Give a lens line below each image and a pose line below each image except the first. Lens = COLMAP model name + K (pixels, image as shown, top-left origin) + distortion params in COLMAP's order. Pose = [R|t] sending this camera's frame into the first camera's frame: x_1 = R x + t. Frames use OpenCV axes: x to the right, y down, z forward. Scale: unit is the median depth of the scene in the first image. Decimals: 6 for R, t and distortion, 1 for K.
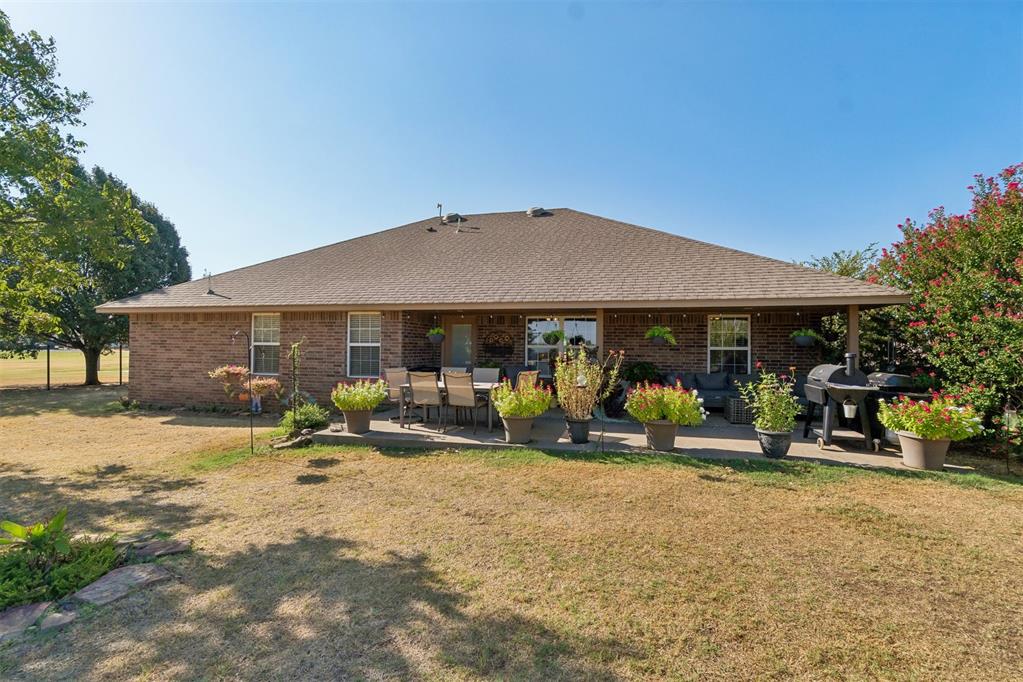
lens RADIAL K [[442.5, 0, 512.4], [0, 442.5, 348.5], [0, 0, 1]] dist [-0.001025, -0.000103]
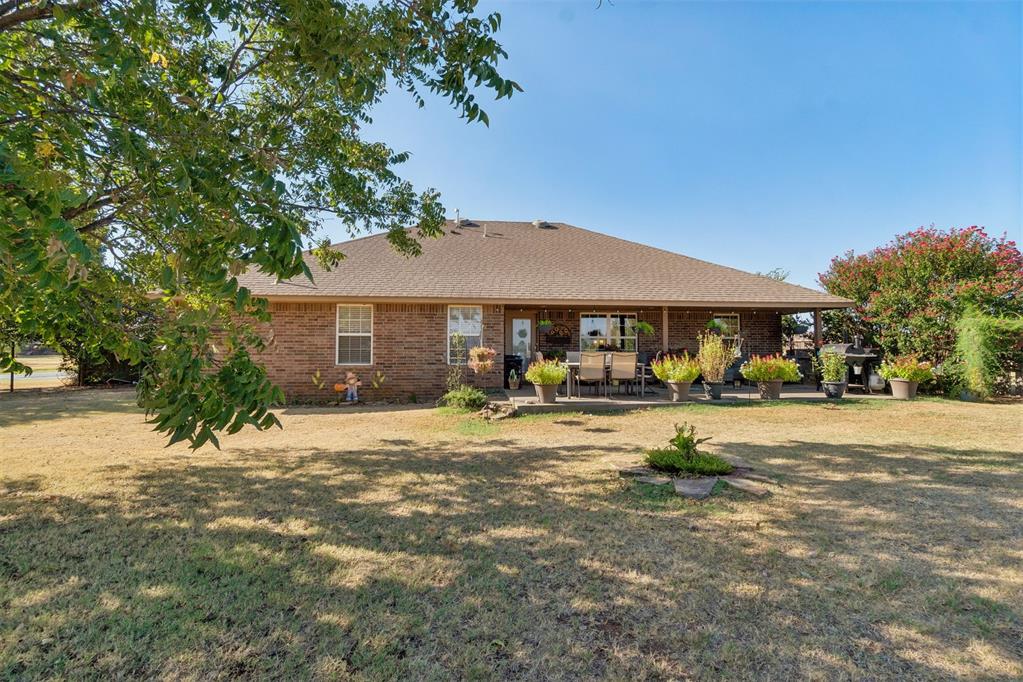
lens RADIAL K [[442.5, 0, 508.9], [0, 442.5, 332.2], [0, 0, 1]] dist [-0.001025, -0.000103]
pose [[0.940929, 0.004072, 0.338580, -0.601628], [0.008645, 0.999313, -0.036044, 0.025389], [-0.338494, 0.036841, 0.940247, -0.084709]]
